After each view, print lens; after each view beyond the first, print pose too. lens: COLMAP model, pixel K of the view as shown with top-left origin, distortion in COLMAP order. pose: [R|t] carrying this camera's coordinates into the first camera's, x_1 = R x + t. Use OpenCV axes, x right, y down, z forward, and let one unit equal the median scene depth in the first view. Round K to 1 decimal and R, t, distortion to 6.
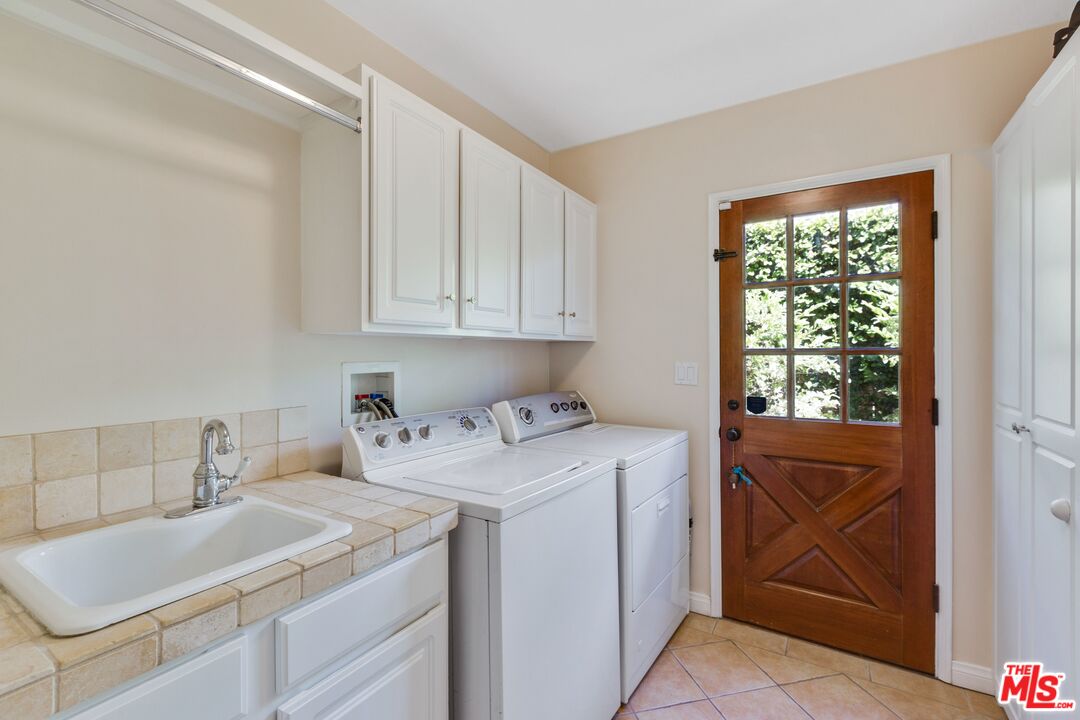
lens RADIAL K [[478.1, 0, 538.4], [0, 478.1, 358.0], [0, 0, 1]] dist [-0.002807, -0.000286]
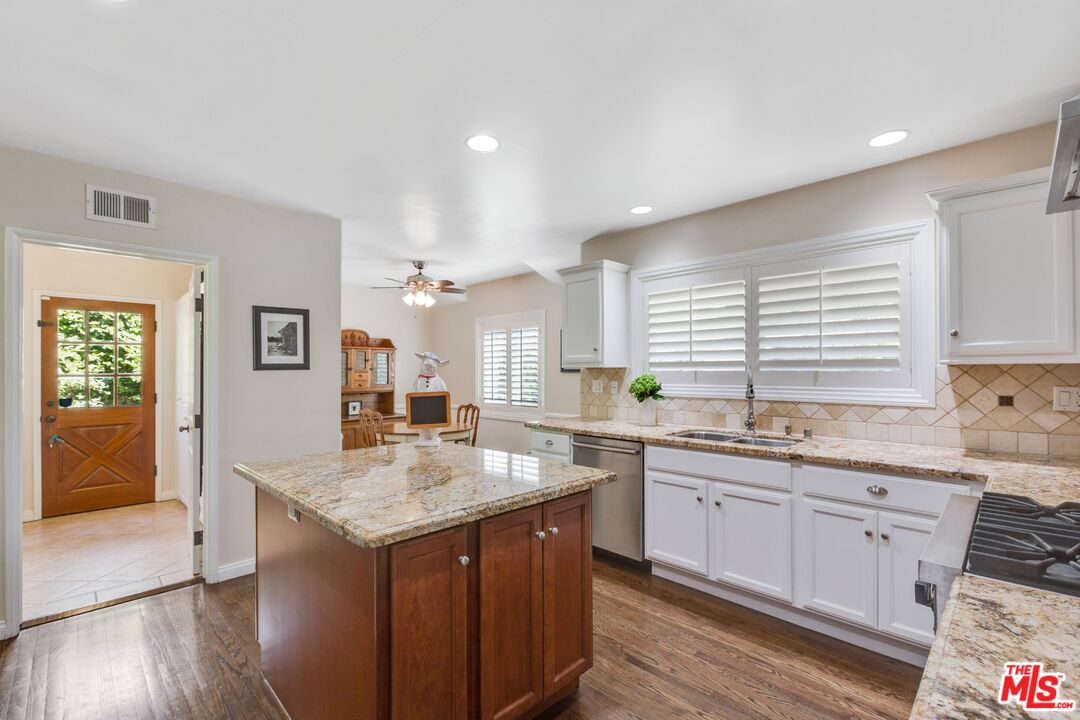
lens RADIAL K [[478.1, 0, 538.4], [0, 478.1, 358.0], [0, 0, 1]] dist [-0.002807, -0.000286]
pose [[0.230002, 0.023976, 0.972895, -0.987901], [0.018590, 0.999406, -0.029024, 0.007240], [-0.973013, 0.024762, 0.229419, -1.319702]]
